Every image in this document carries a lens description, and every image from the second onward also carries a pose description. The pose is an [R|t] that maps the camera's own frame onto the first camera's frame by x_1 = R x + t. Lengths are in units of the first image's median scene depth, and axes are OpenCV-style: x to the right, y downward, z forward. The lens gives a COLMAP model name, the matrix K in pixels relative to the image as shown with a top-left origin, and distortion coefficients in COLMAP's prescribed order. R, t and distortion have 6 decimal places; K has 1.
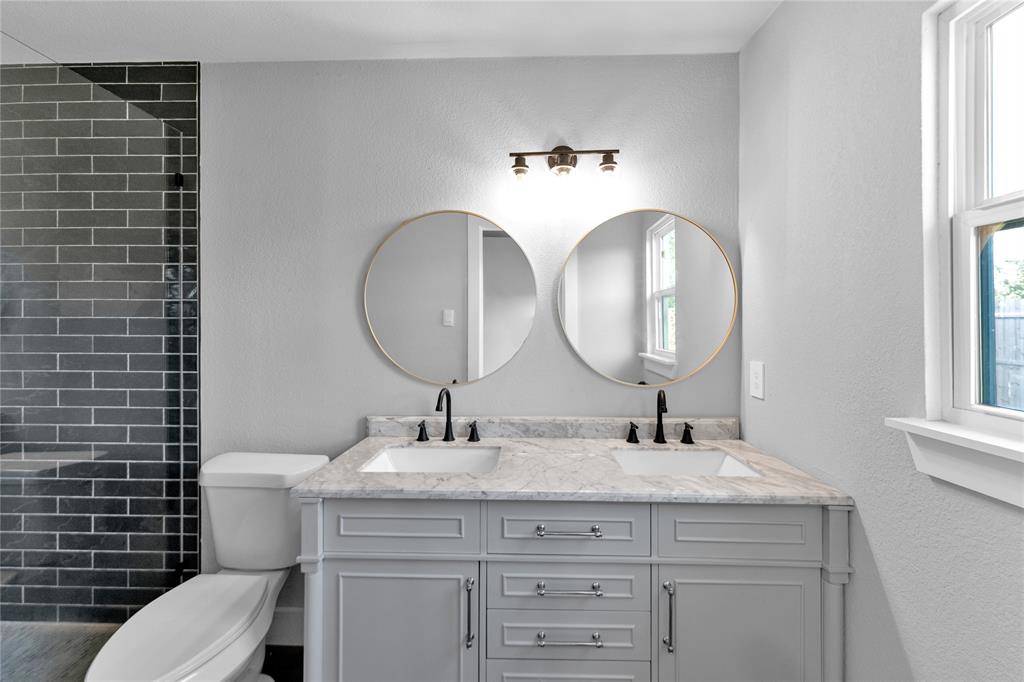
lens RADIAL K [[413.5, 0, 512.0], [0, 413.5, 341.0], [0, 0, 1]] dist [0.001879, 0.000145]
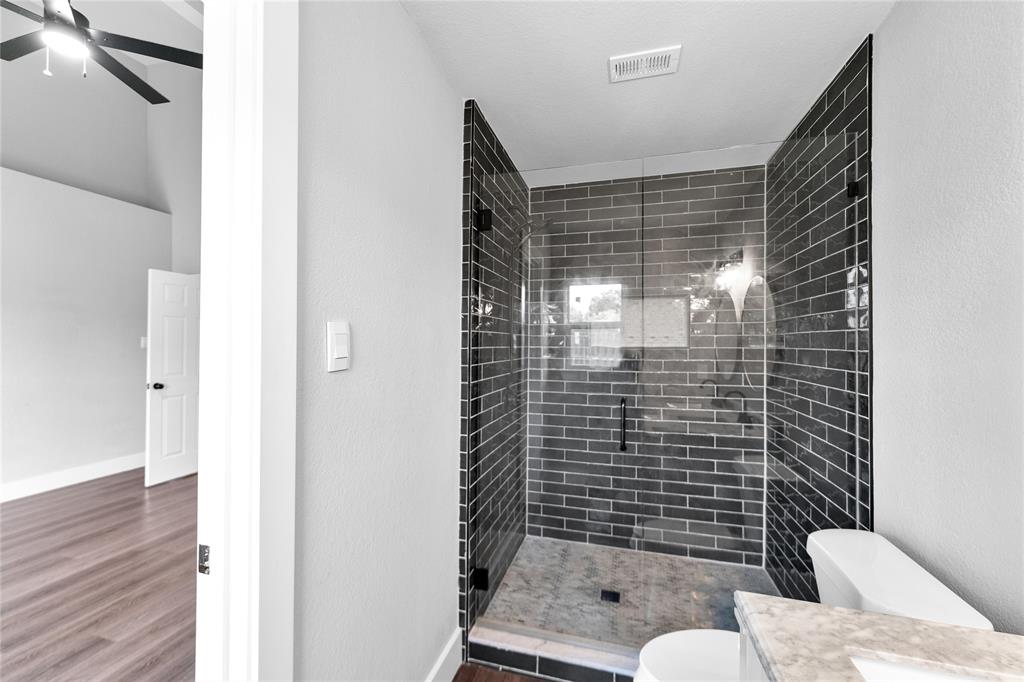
lens RADIAL K [[413.5, 0, 512.0], [0, 413.5, 341.0], [0, 0, 1]] dist [0.001879, 0.000145]
pose [[-0.220698, -0.007362, -0.975314, 0.227782], [-0.013695, 0.999896, -0.004448, -0.077803], [0.975246, 0.012375, -0.220776, 0.626163]]
